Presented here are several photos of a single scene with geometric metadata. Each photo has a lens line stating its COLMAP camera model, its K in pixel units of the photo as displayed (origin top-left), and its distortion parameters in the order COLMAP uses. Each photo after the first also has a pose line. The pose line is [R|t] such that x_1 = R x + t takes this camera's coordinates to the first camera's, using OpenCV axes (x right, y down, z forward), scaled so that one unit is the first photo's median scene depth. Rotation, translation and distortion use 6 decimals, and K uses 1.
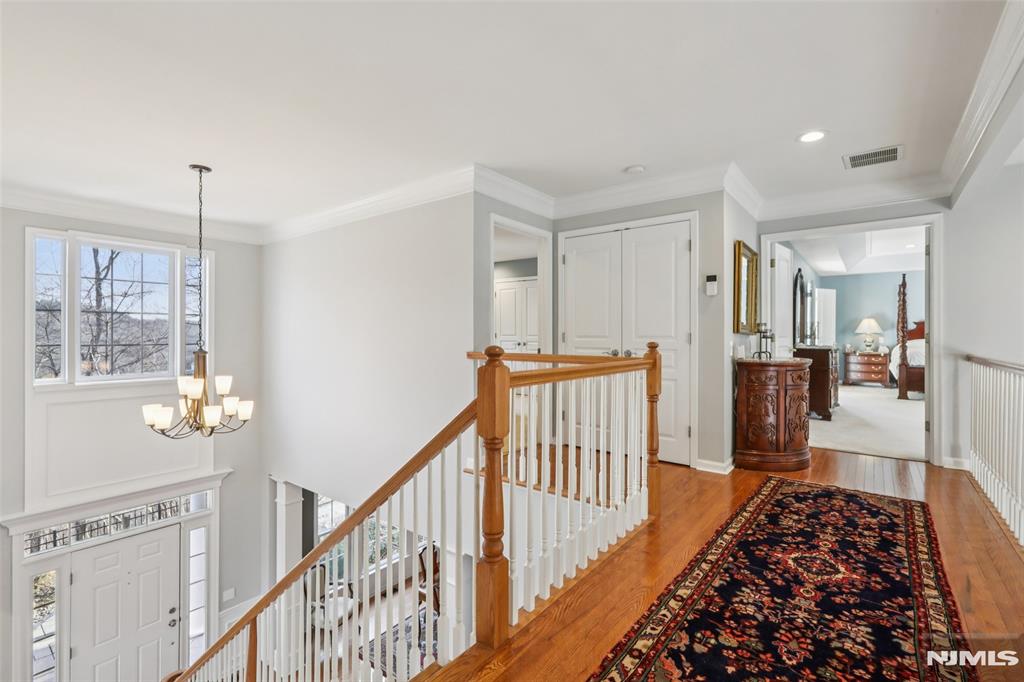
lens RADIAL K [[458.9, 0, 508.1], [0, 458.9, 333.6], [0, 0, 1]] dist [-0.001022, 0.000023]
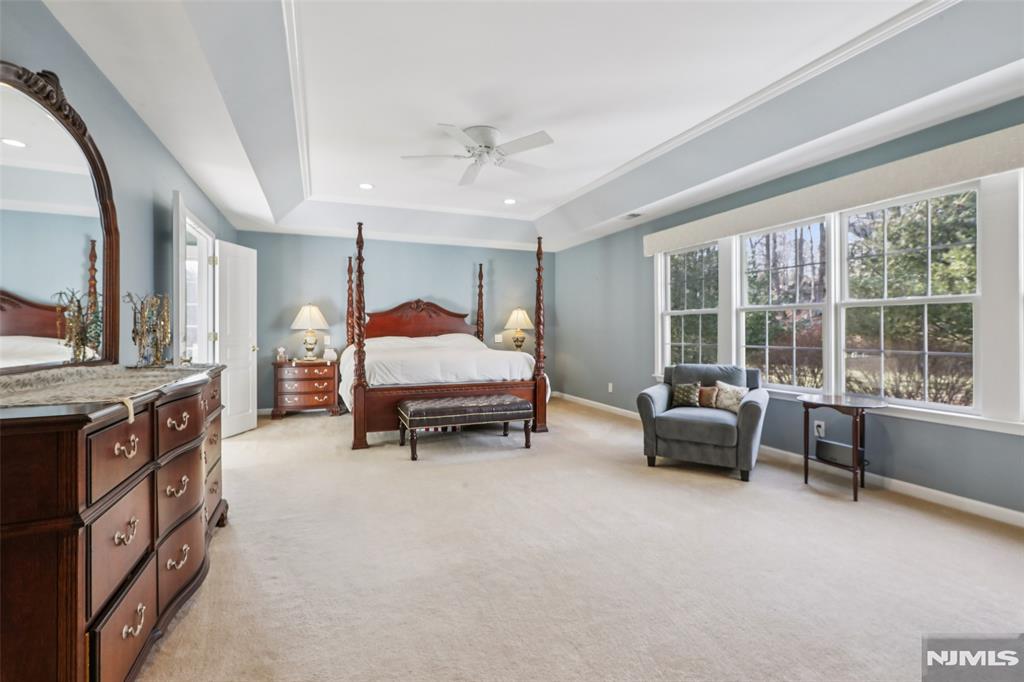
lens RADIAL K [[458.9, 0, 508.1], [0, 458.9, 333.6], [0, 0, 1]] dist [-0.001022, 0.000023]
pose [[0.492951, -0.007710, 0.870023, 0.386204], [0.005665, 0.999968, 0.005651, 0.002987], [-0.870038, 0.002143, 0.492979, 0.470698]]
